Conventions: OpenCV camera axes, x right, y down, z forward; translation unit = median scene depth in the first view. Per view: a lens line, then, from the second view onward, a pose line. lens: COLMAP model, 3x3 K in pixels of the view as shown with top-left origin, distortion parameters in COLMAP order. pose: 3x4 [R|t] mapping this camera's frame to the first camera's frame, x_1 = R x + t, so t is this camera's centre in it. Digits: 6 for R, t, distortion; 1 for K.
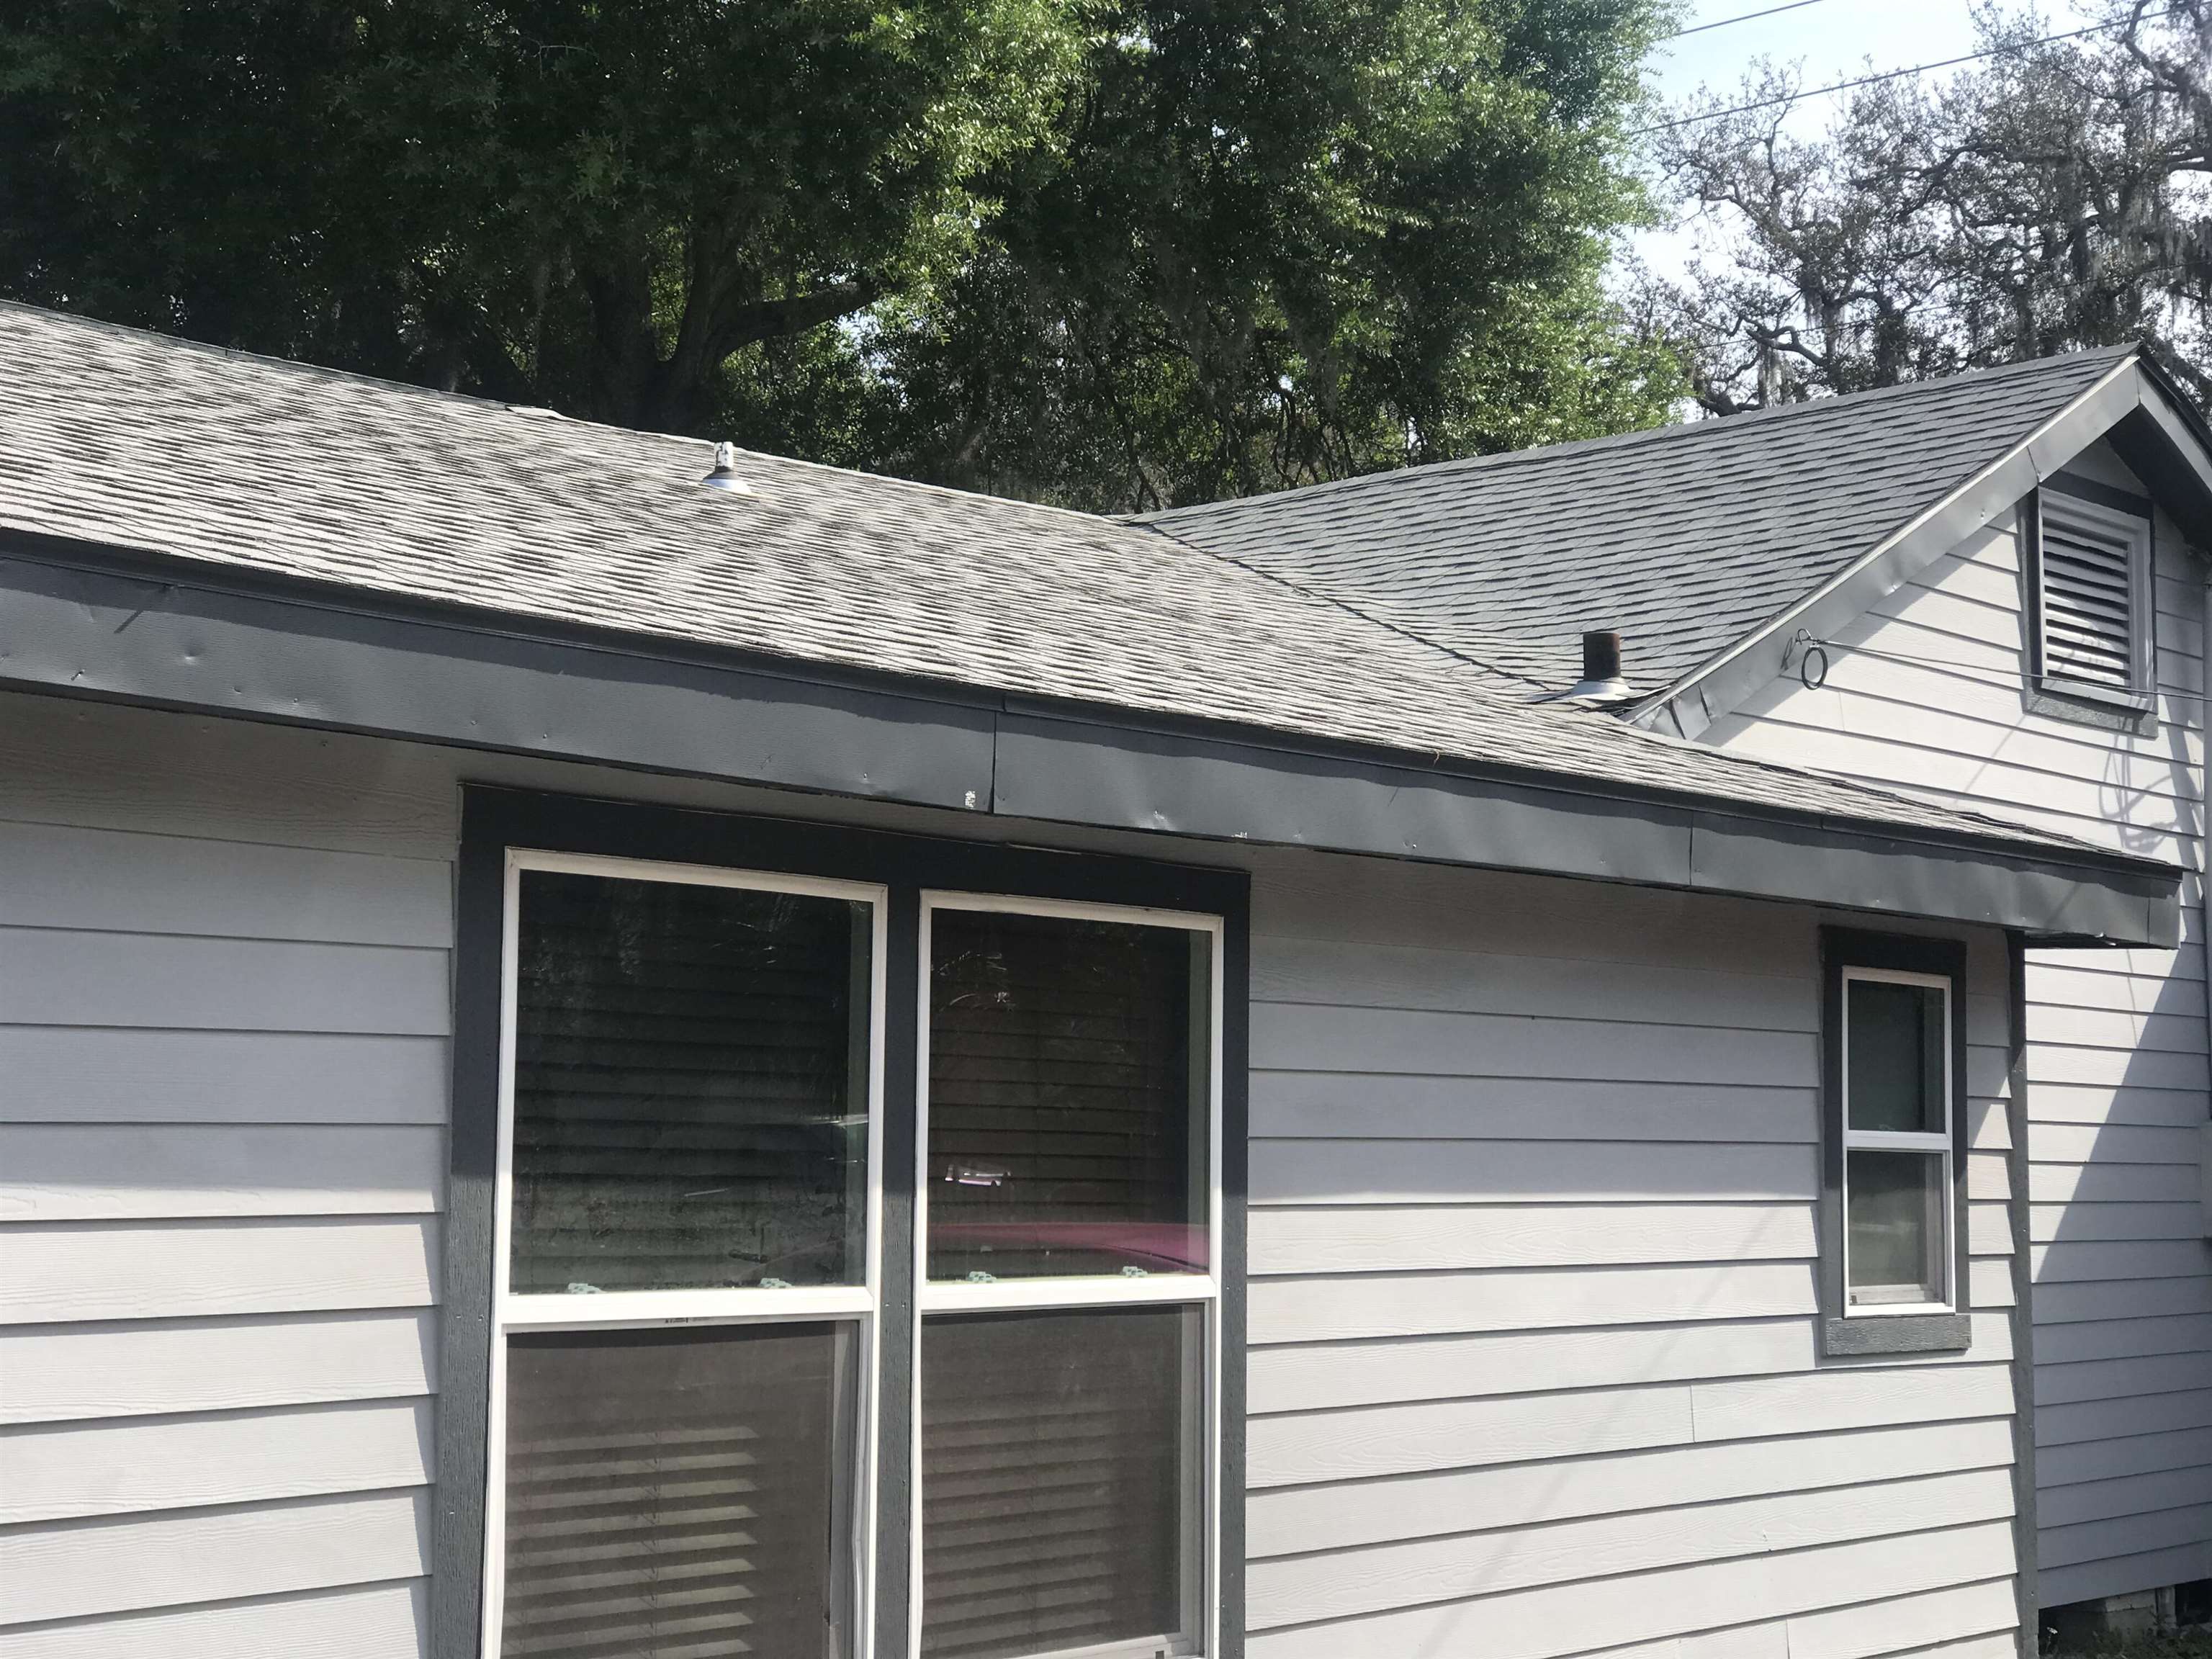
lens RADIAL K [[3608.6, 0, 1105.7], [0, 3608.6, 830.7], [0, 0, 1]] dist [0.030903, 0.000000]
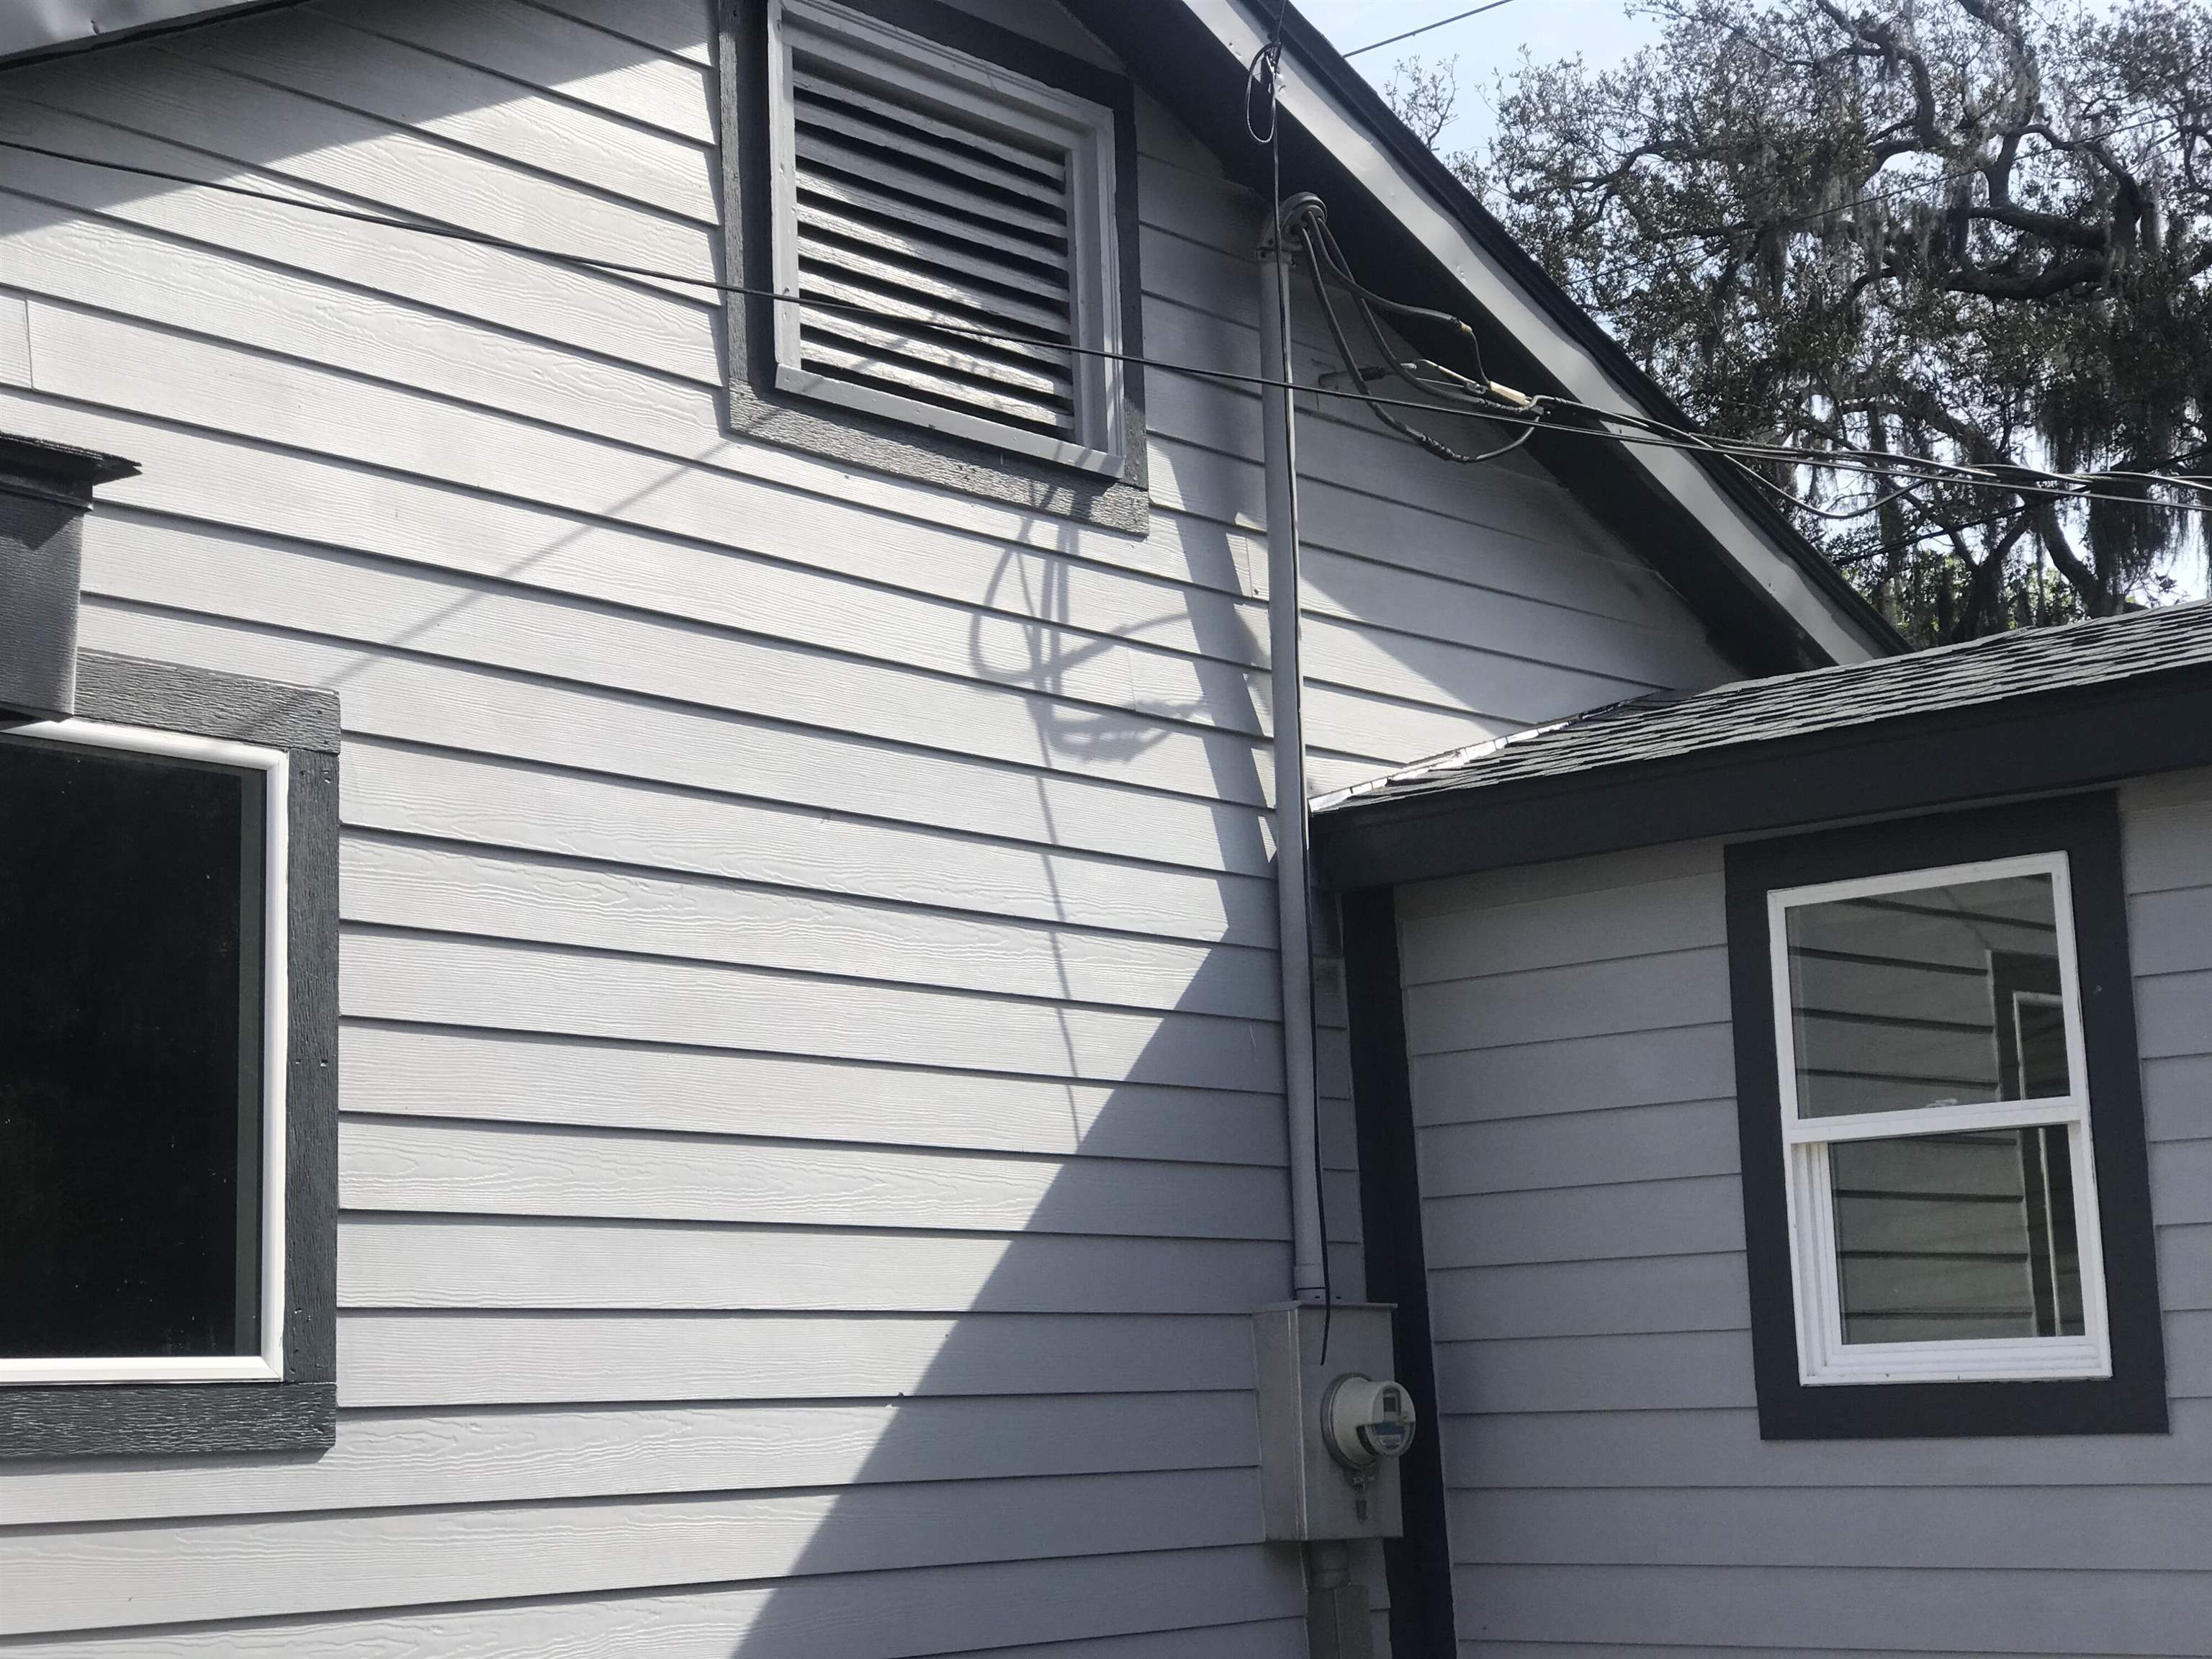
lens RADIAL K [[3608.6, 0, 1105.9], [0, 3608.6, 828.2], [0, 0, 1]] dist [0.030903, 0.000000]
pose [[0.999347, -0.036083, 0.002076, 0.284231], [0.036139, 0.996789, -0.071453, 0.050467], [0.000509, 0.071481, 0.997442, 0.507834]]
